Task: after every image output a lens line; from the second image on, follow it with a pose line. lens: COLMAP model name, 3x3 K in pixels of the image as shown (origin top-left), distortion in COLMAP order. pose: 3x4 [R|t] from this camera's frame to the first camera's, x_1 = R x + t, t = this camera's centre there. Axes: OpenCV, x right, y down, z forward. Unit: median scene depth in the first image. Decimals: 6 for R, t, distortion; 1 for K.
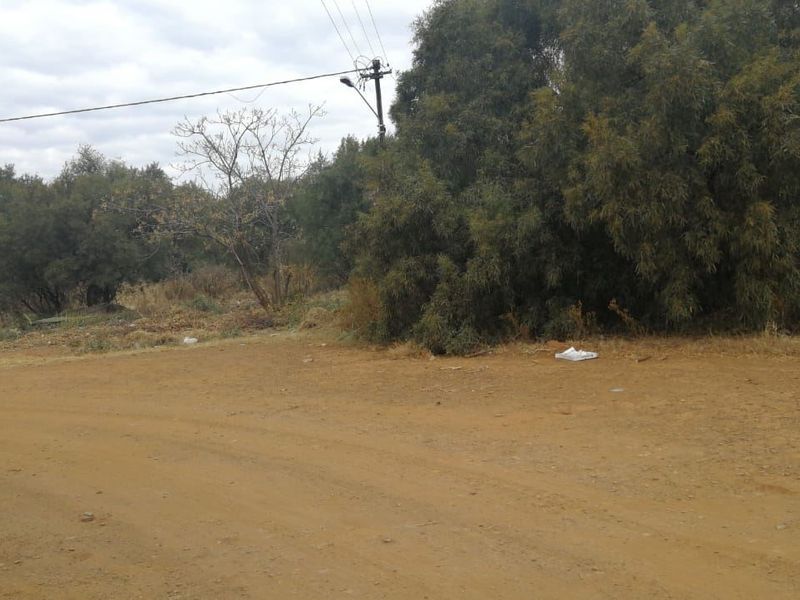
lens RADIAL K [[866.7, 0, 400.0], [0, 866.7, 300.0], [0, 0, 1]] dist [0.031621, -0.020079]
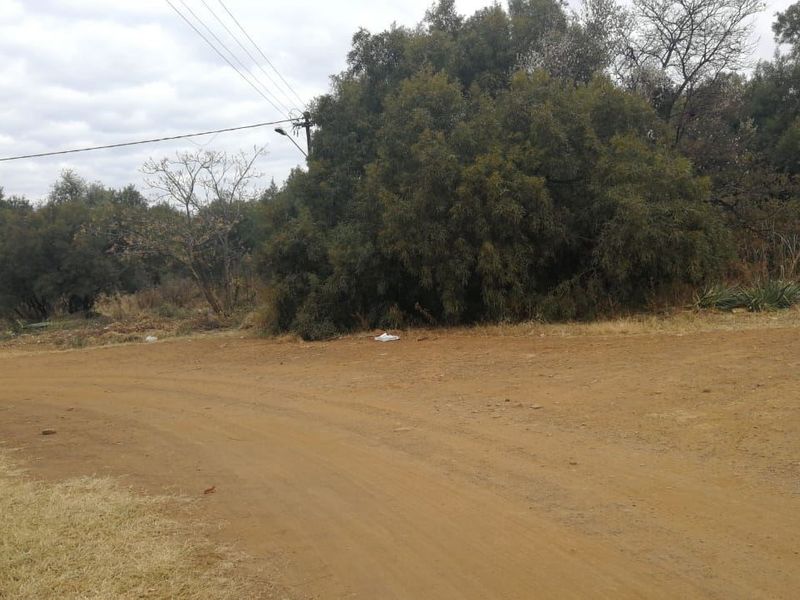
lens RADIAL K [[866.7, 0, 400.0], [0, 866.7, 300.0], [0, 0, 1]] dist [0.031621, -0.020079]
pose [[0.999828, -0.003080, 0.018290, 0.077309], [0.003311, 0.999916, -0.012564, 0.005767], [-0.018250, 0.012622, 0.999754, -0.216726]]
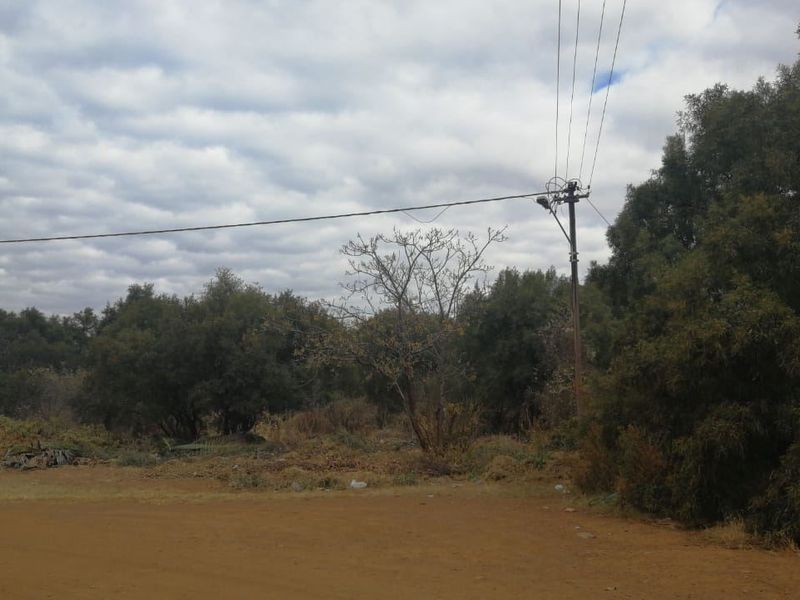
lens RADIAL K [[866.7, 0, 400.0], [0, 866.7, 300.0], [0, 0, 1]] dist [0.031621, -0.020079]
pose [[0.991865, 0.053420, -0.115543, -0.088907], [-0.071637, 0.984553, -0.159760, 0.001290], [0.105224, 0.166738, 0.980371, 0.110167]]
